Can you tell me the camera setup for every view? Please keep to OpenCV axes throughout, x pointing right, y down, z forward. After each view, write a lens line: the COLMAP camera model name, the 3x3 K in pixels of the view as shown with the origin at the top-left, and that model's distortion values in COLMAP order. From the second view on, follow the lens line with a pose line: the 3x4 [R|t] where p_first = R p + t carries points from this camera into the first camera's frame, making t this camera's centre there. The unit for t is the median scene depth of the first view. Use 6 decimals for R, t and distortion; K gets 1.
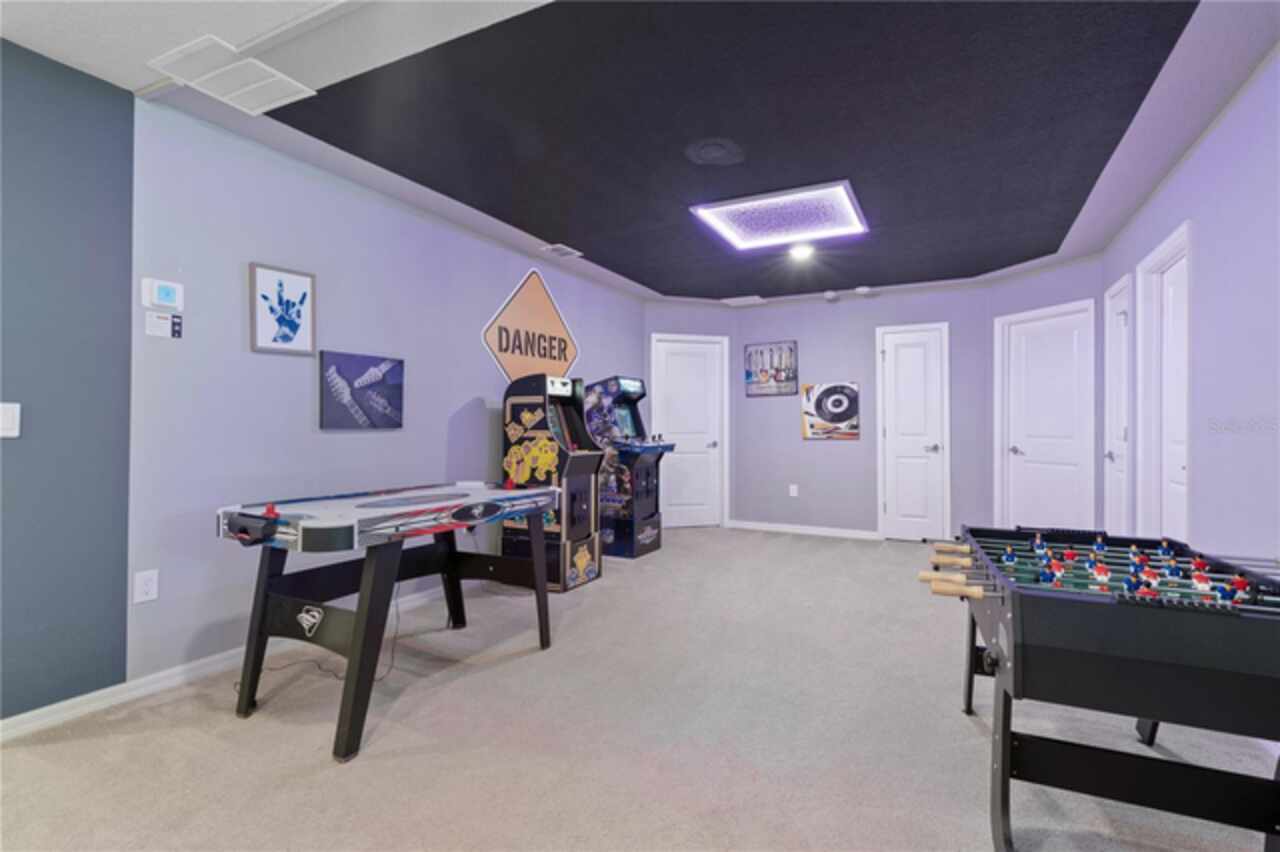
lens RADIAL K [[620.6, 0, 641.9], [0, 620.6, 428.0], [0, 0, 1]] dist [-0.001043, -0.000023]
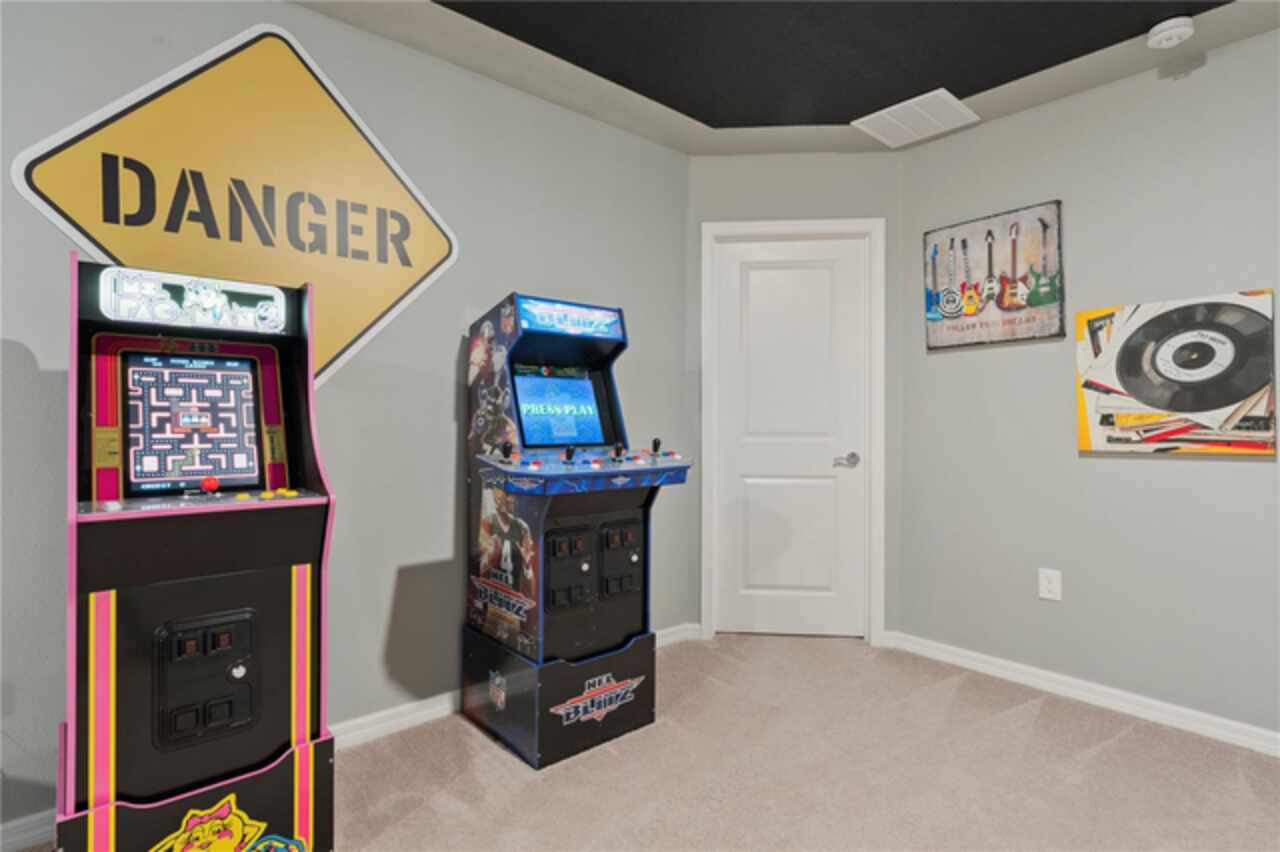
lens RADIAL K [[642.4, 0, 640.5], [0, 642.4, 423.3], [0, 0, 1]] dist [0.001883, 0.000928]
pose [[0.930633, 0.004613, -0.365924, 0.172638], [-0.002693, 0.999980, 0.005756, -0.002890], [0.365943, -0.004371, 0.930627, 0.600718]]
